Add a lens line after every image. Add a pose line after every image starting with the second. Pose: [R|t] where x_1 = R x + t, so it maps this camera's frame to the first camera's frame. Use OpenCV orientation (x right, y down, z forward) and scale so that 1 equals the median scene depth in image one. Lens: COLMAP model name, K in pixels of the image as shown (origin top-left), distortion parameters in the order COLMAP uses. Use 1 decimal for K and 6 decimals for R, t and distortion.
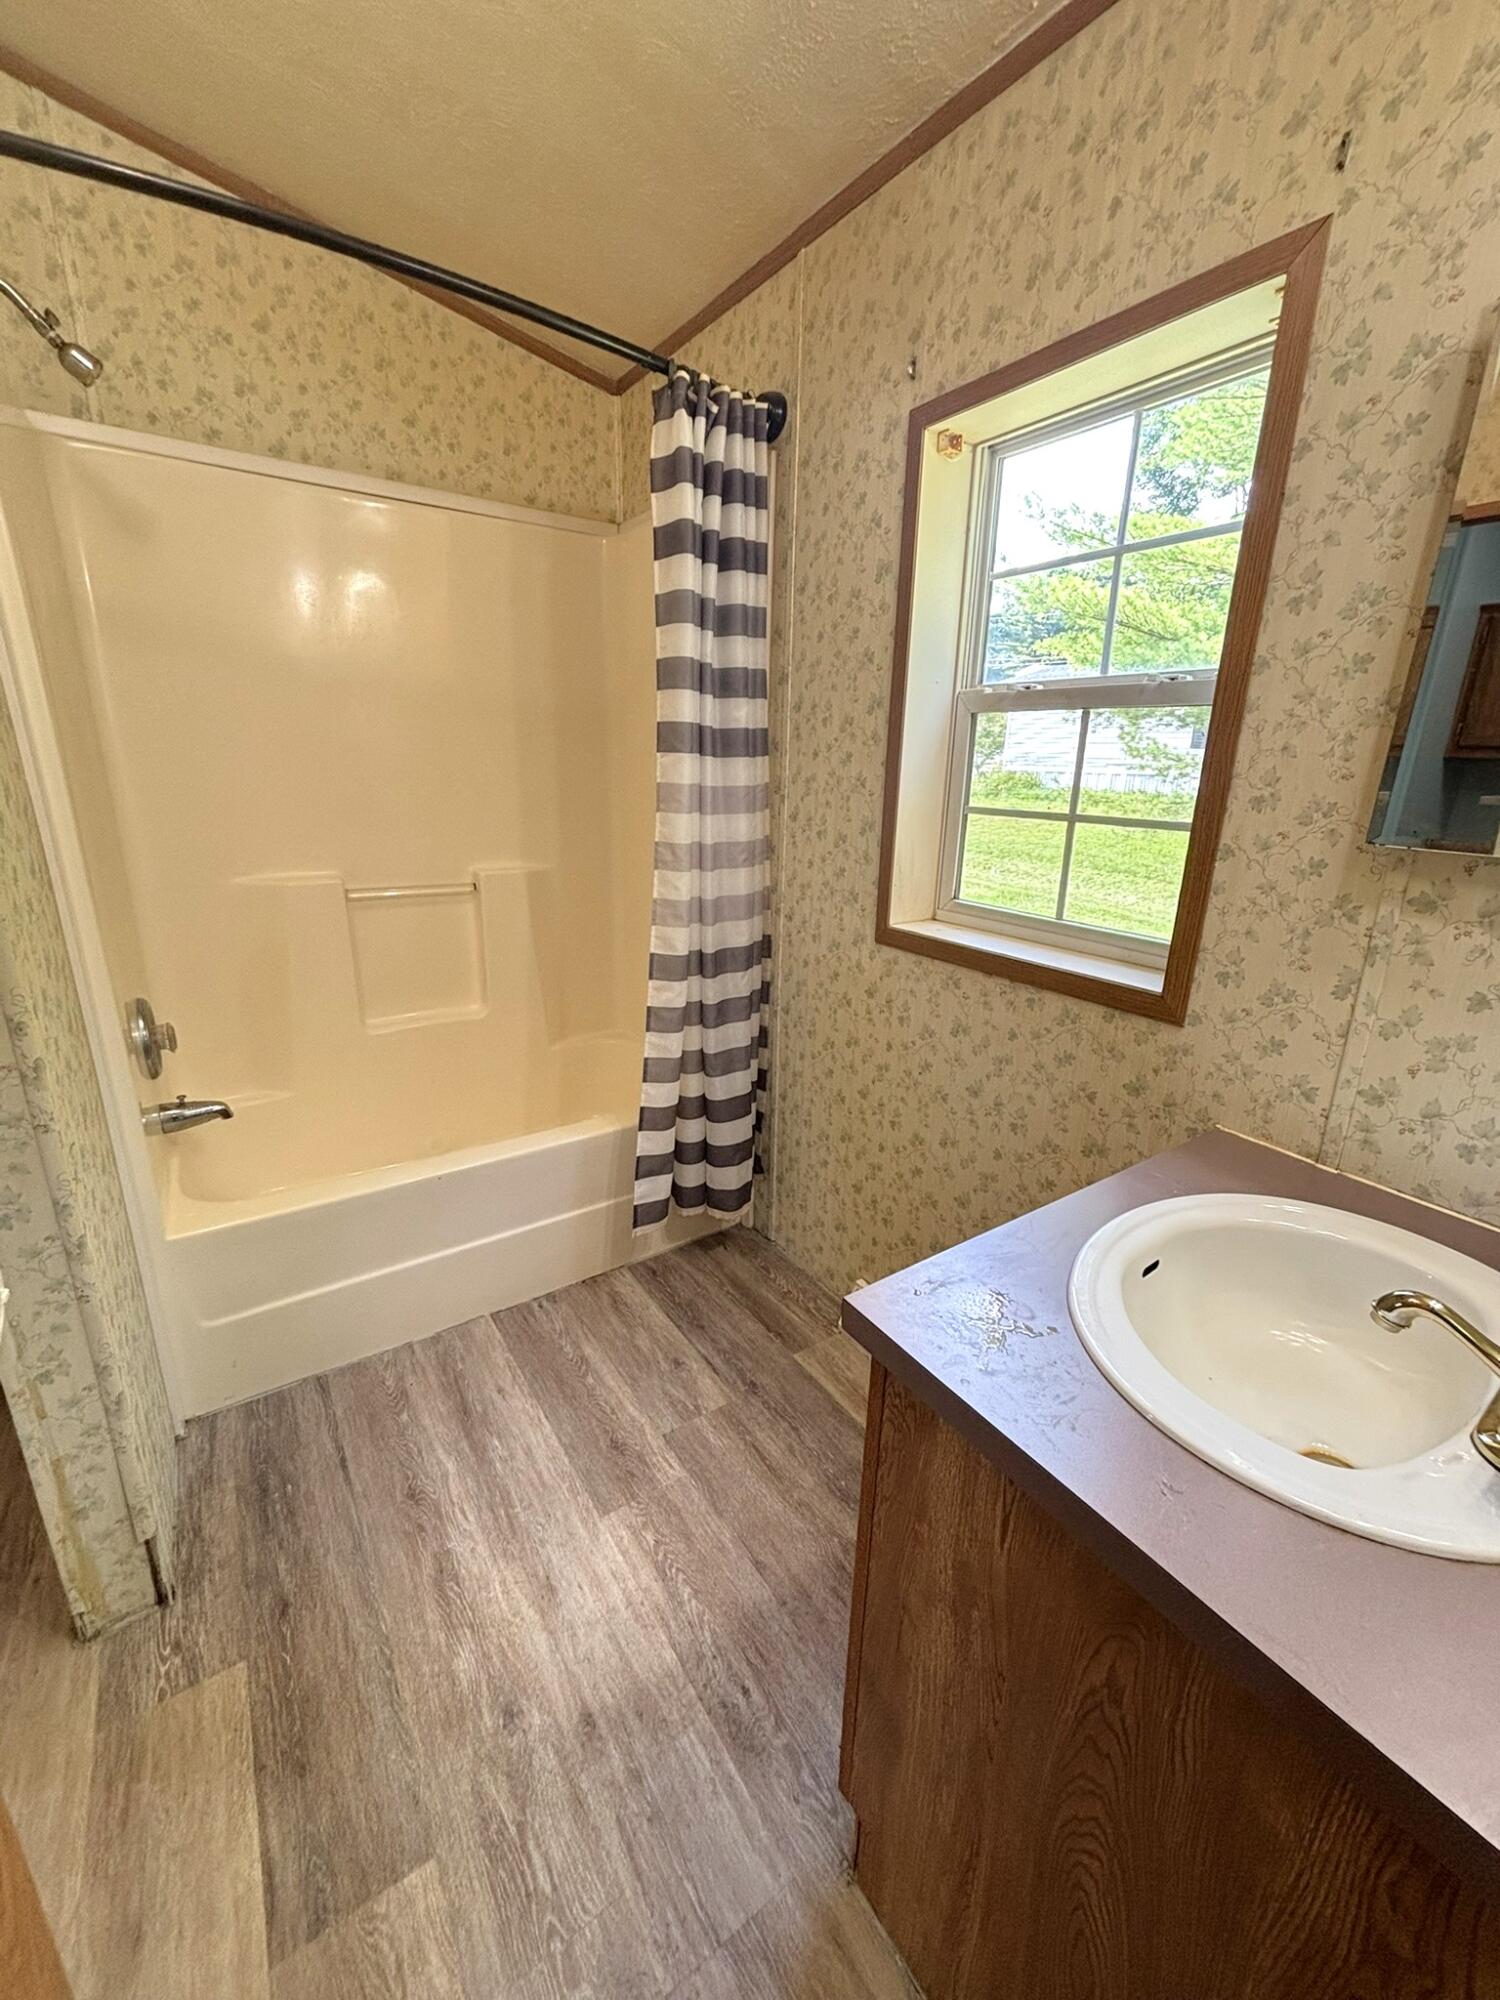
lens RADIAL K [[805.3, 0, 748.7], [0, 805.3, 995.9], [0, 0, 1]] dist [0.002121, 0.000321]
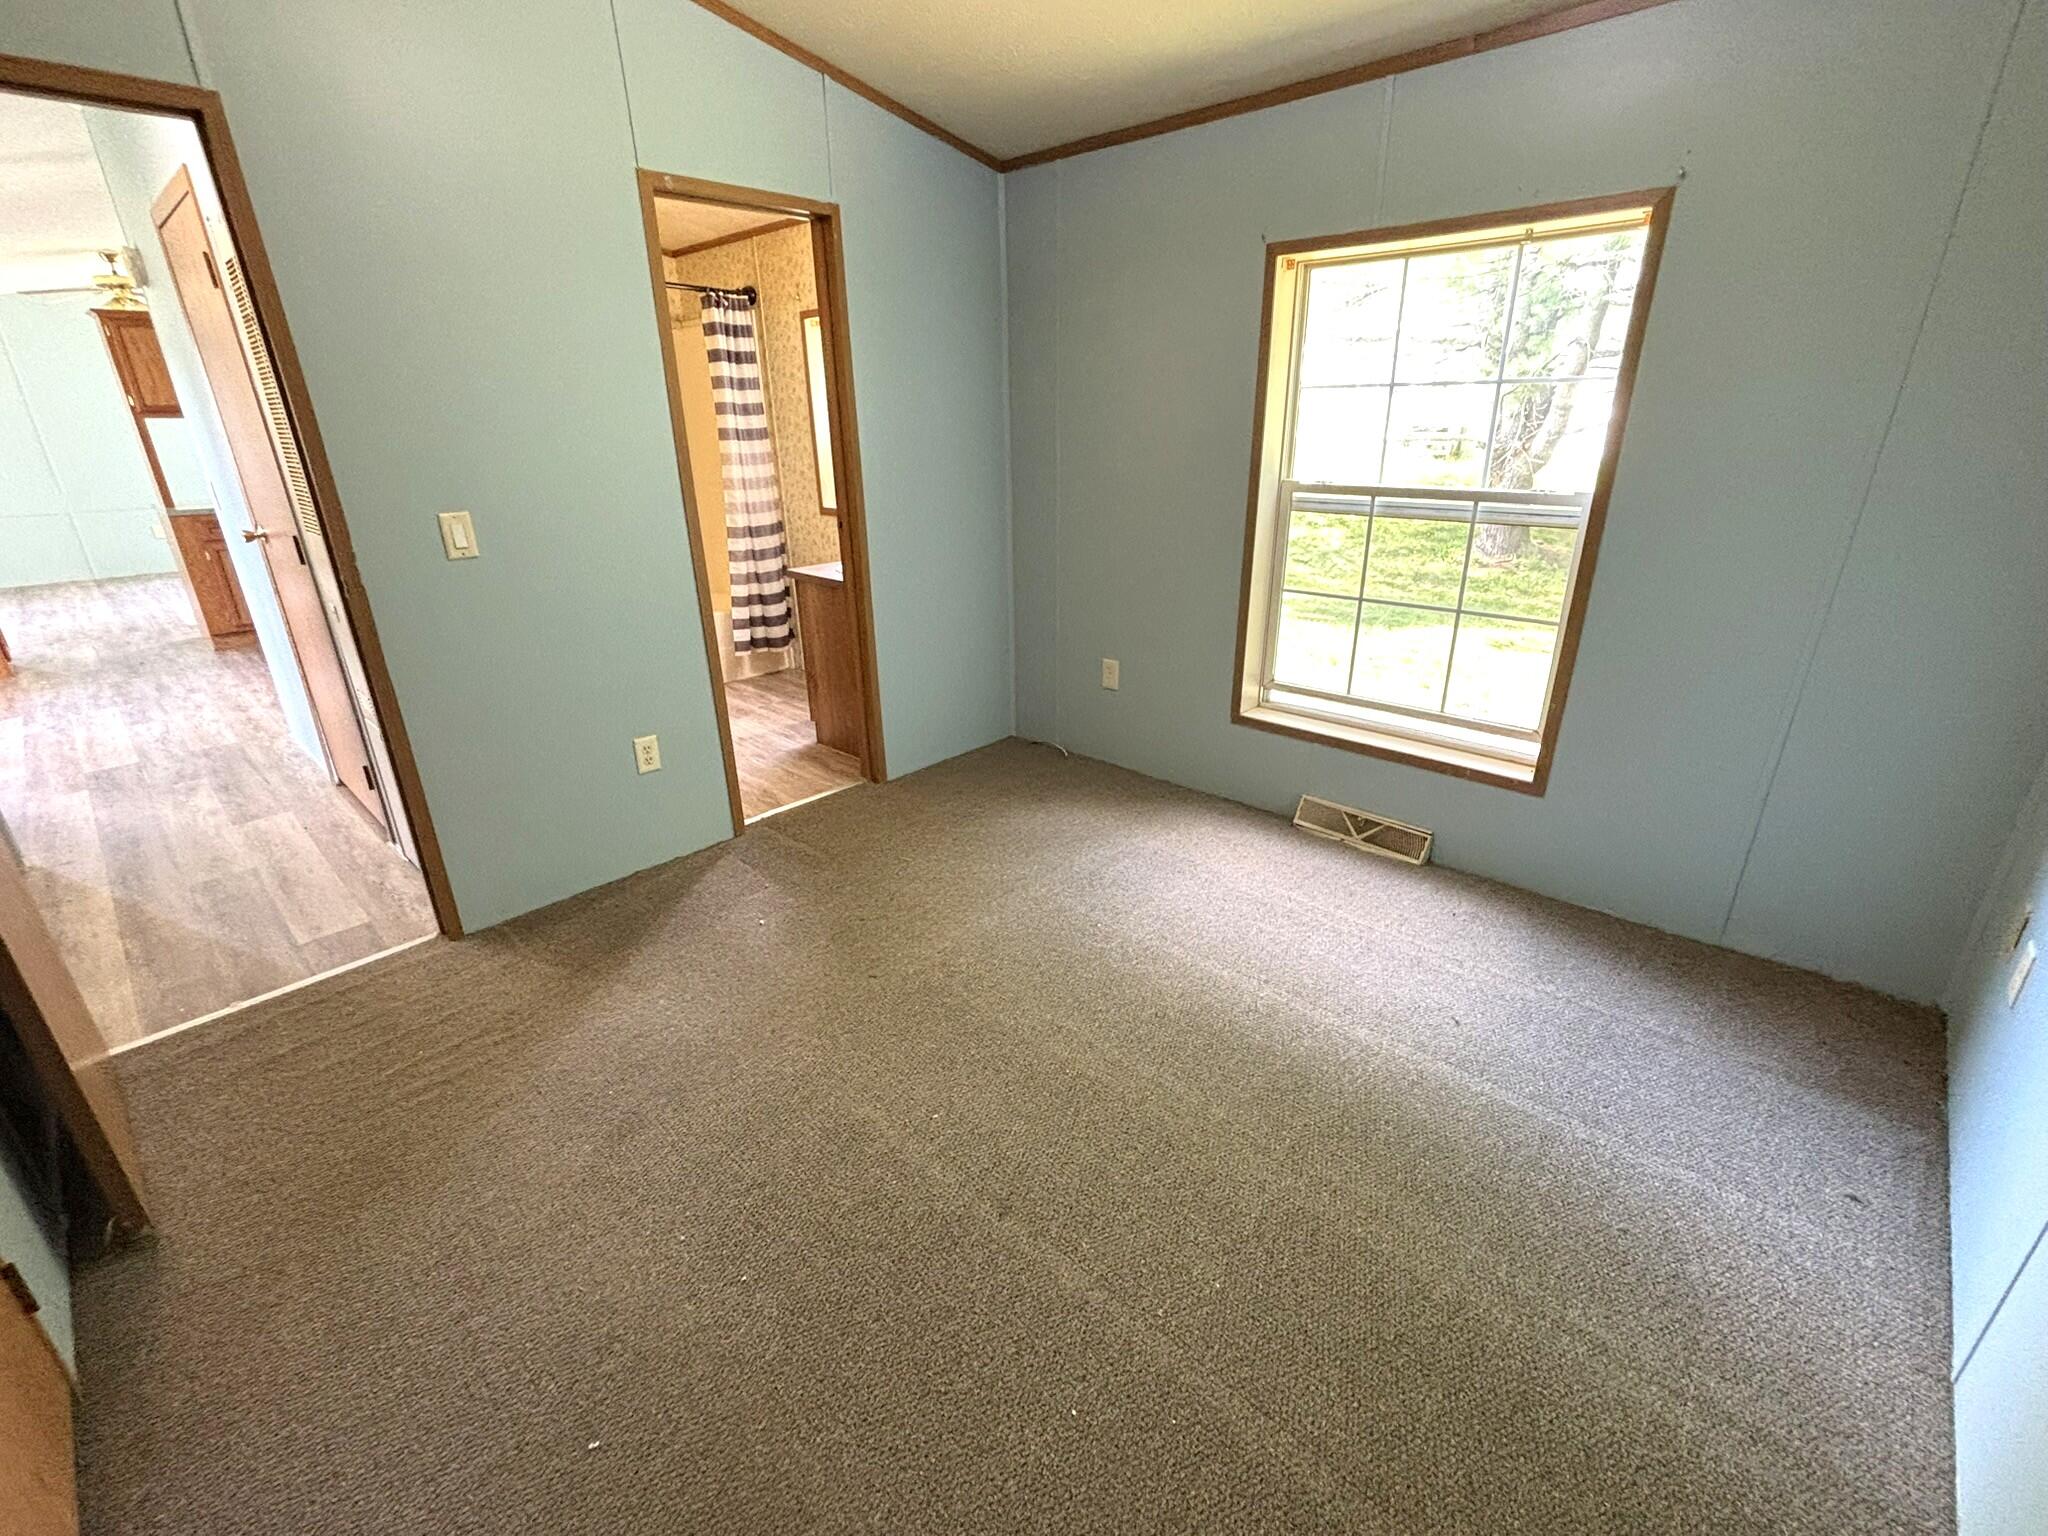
lens RADIAL K [[885.9, 0, 1023.5], [0, 885.9, 773.9], [0, 0, 1]] dist [-0.011060, 0.006168]
pose [[0.973223, -0.119103, 0.196597, 0.138143], [0.100312, 0.989615, 0.102953, 0.526557], [-0.206818, -0.080475, 0.975064, -1.930052]]
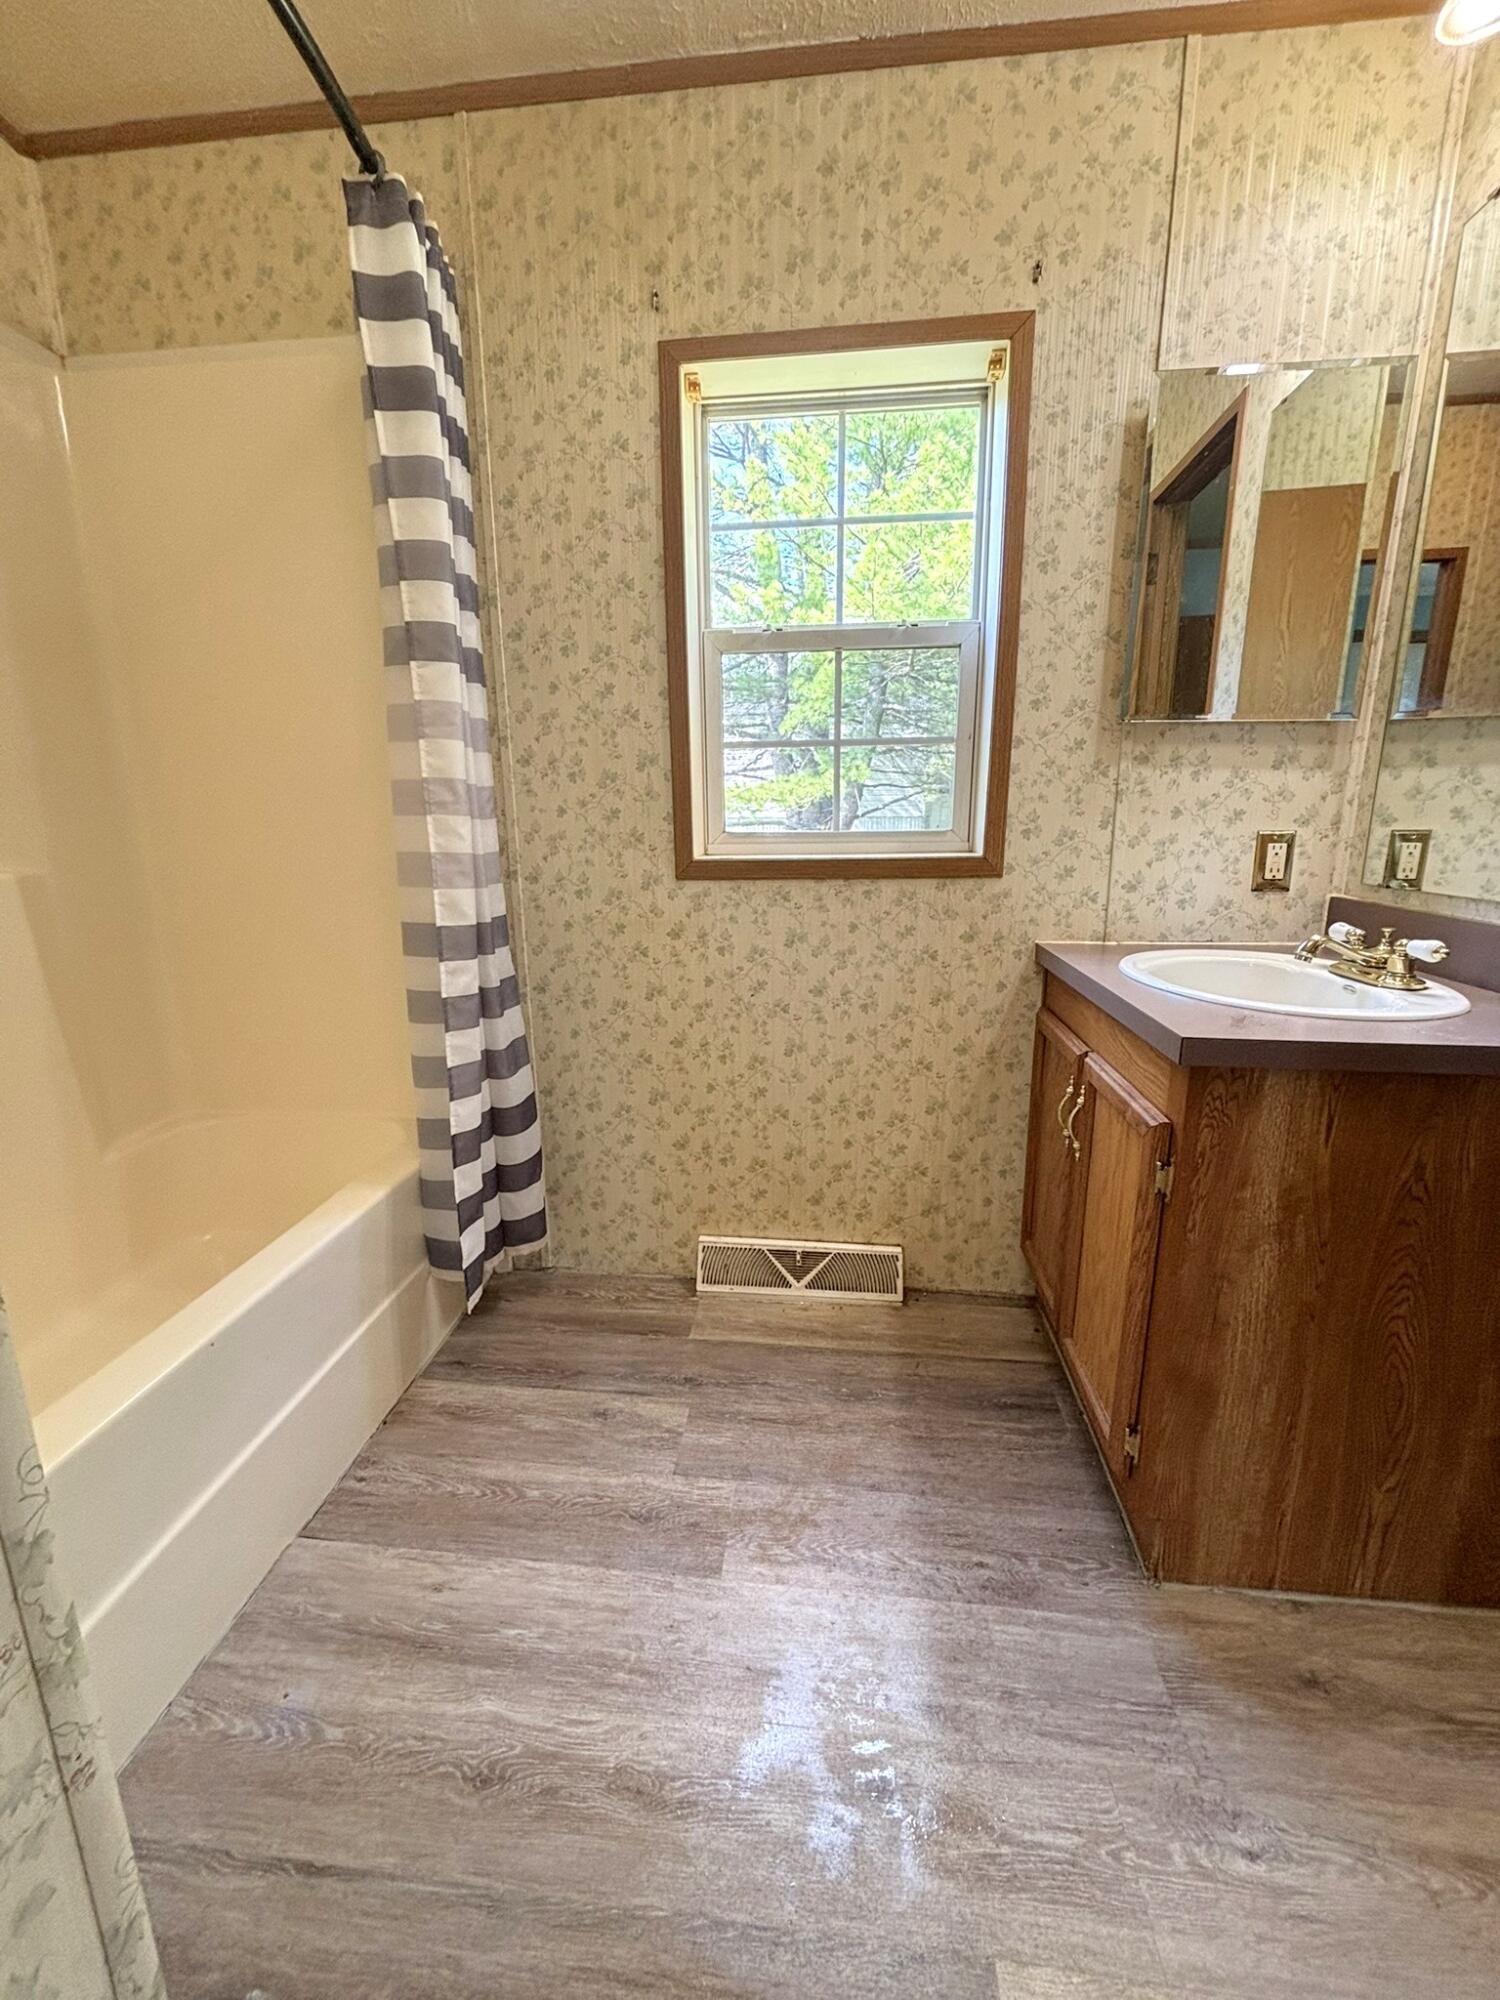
lens RADIAL K [[805.3, 0, 749.9], [0, 805.3, 996.8], [0, 0, 1]] dist [0.002121, 0.000321]
pose [[0.646352, -0.192825, 0.738274, -0.544104], [0.239205, 0.969975, 0.043920, 0.051480], [-0.724576, 0.148211, 0.673070, 0.302181]]
